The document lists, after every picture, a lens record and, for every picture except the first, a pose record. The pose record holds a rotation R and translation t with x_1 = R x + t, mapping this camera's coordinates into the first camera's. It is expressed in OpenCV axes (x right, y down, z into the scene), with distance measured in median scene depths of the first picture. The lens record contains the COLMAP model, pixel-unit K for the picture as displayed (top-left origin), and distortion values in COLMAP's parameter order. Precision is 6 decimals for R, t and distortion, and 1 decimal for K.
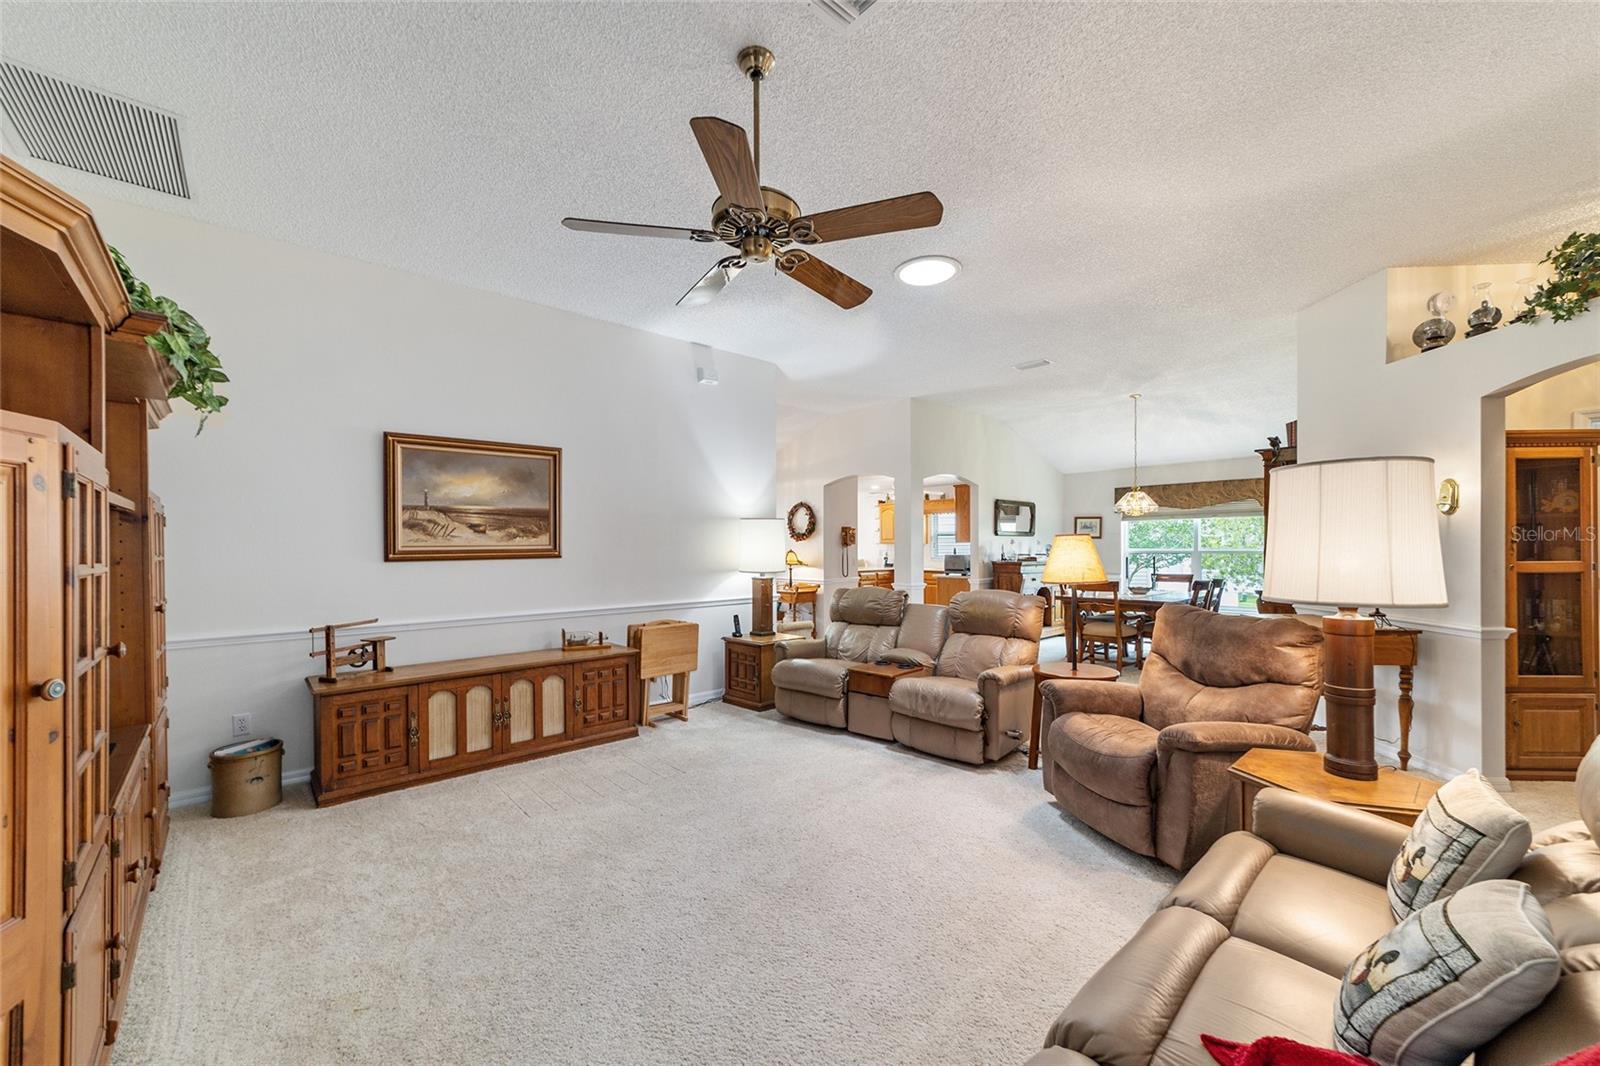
lens RADIAL K [[621.0, 0, 791.1], [0, 621.0, 552.0], [0, 0, 1]] dist [-0.020776, 0.009552]
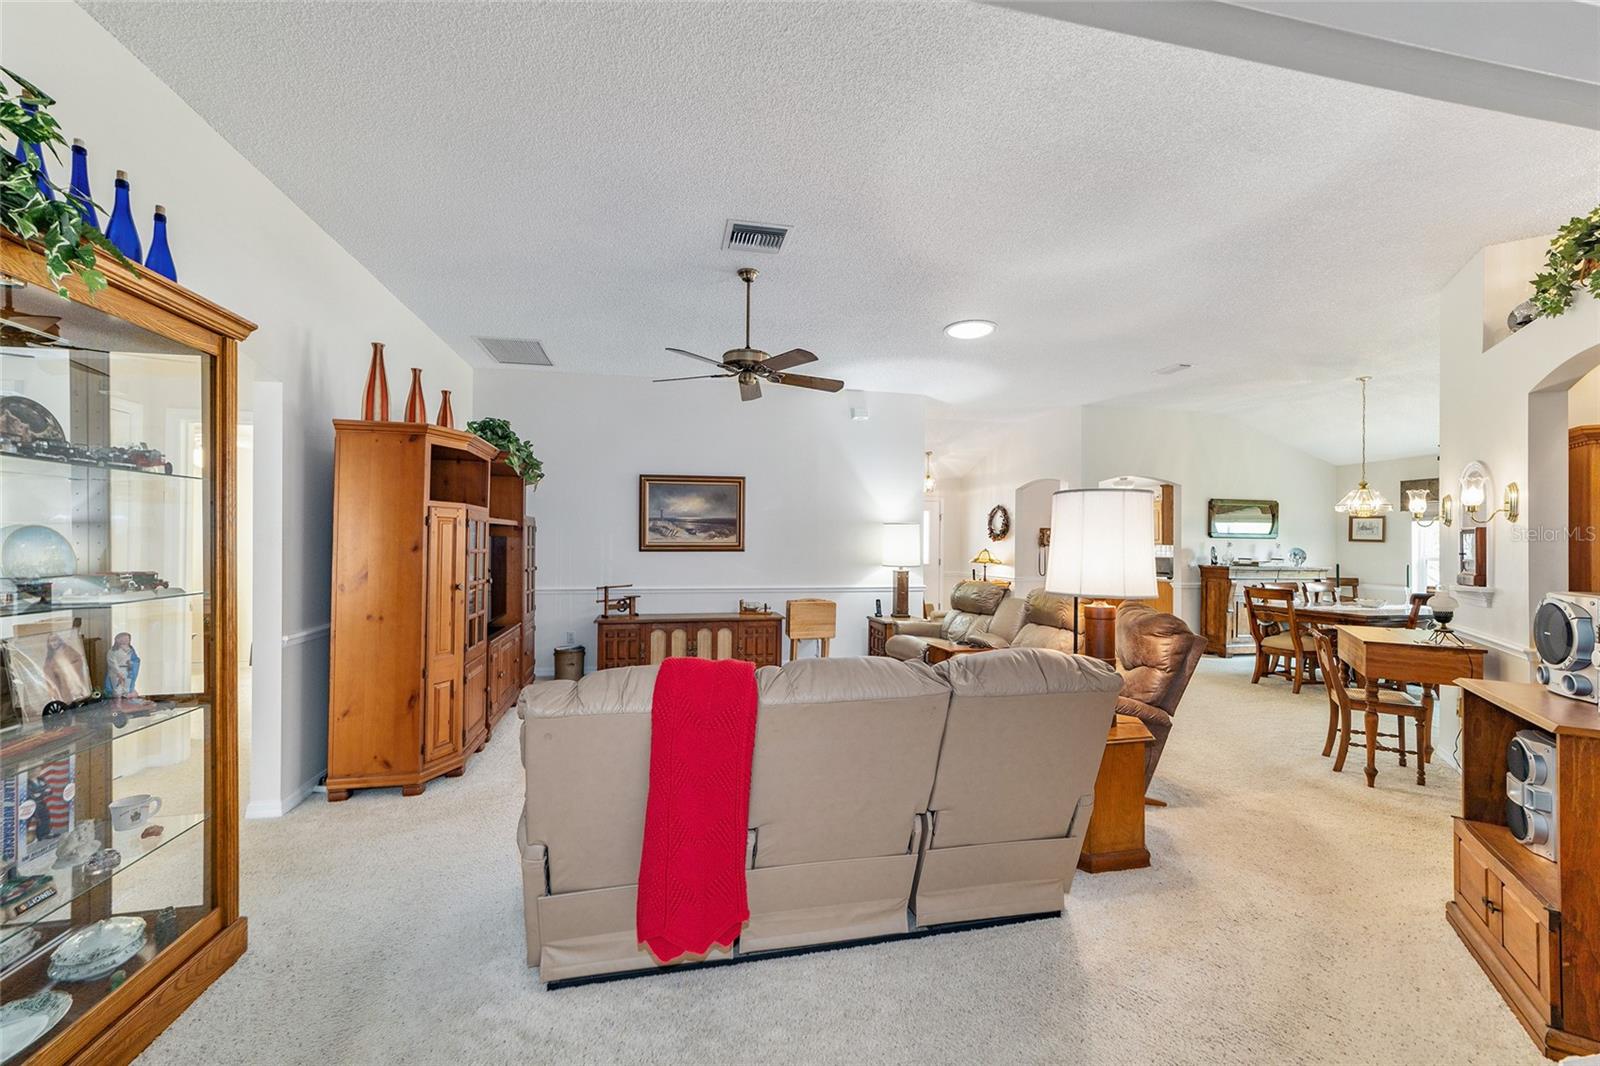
lens RADIAL K [[628.6, 0, 795.9], [0, 628.6, 536.4], [0, 0, 1]] dist [-0.021654, 0.010316]
pose [[0.870619, 0.008057, -0.491891, 0.482900], [-0.017941, 0.999721, -0.015381, -0.005333], [0.491630, 0.022216, 0.870521, -0.247486]]
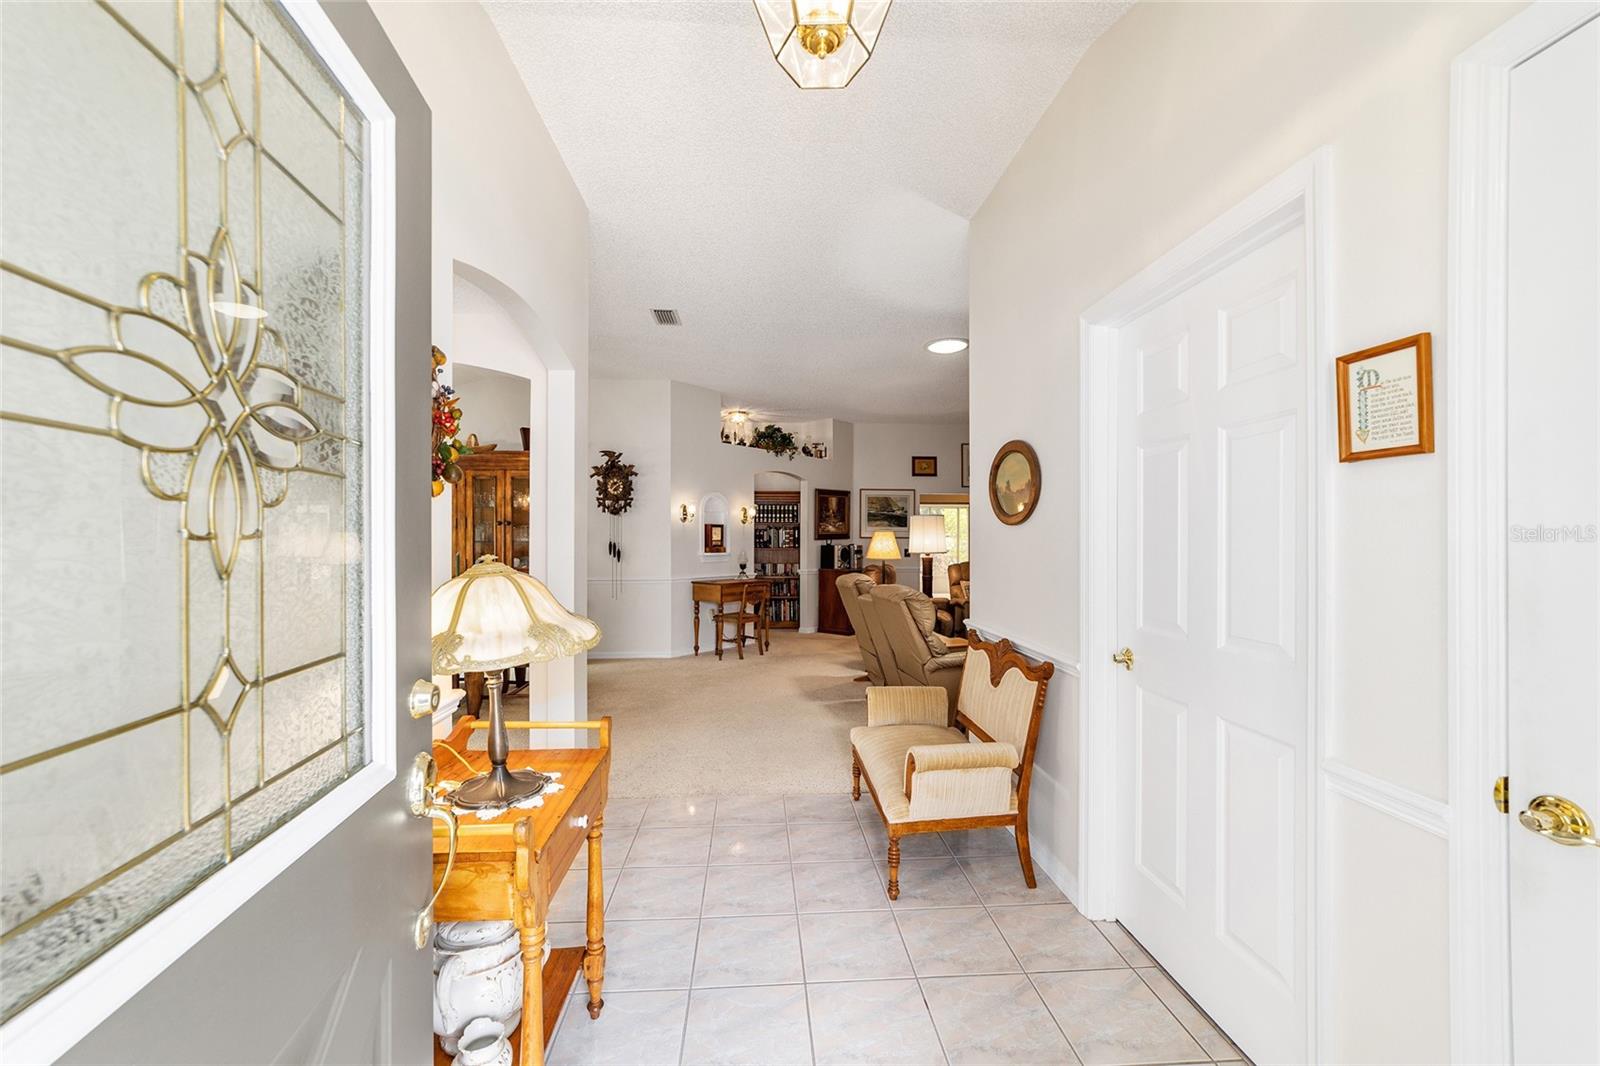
lens RADIAL K [[628.6, 0, 795.9], [0, 628.6, 536.4], [0, 0, 1]] dist [-0.021654, 0.010316]
pose [[-0.794809, 0.001701, 0.606858, -0.345543], [0.007104, 0.999954, 0.006502, -0.023176], [-0.606818, 0.009479, -0.794784, 2.113157]]
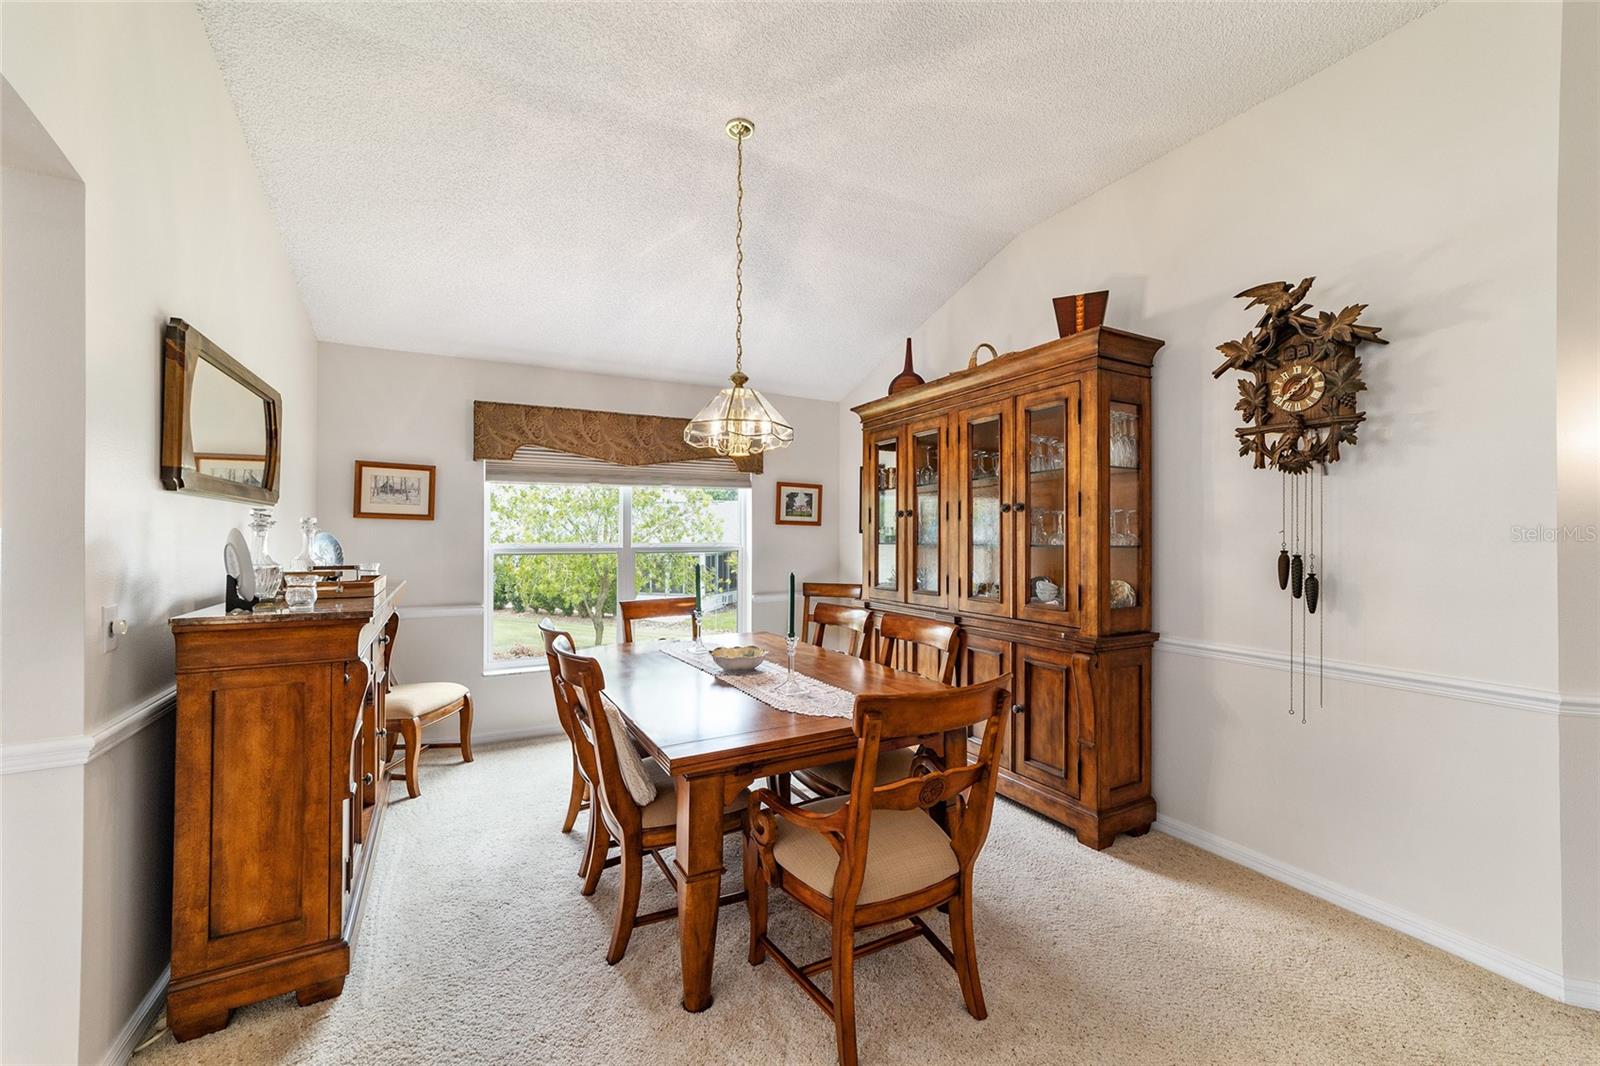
lens RADIAL K [[616.0, 0, 792.9], [0, 616.0, 536.0], [0, 0, 1]] dist [-0.019926, 0.009468]
pose [[0.233108, 0.001352, 0.972450, 0.349318], [0.006480, 0.999975, -0.002943, -0.017598], [-0.972429, 0.006987, 0.233093, 1.448988]]
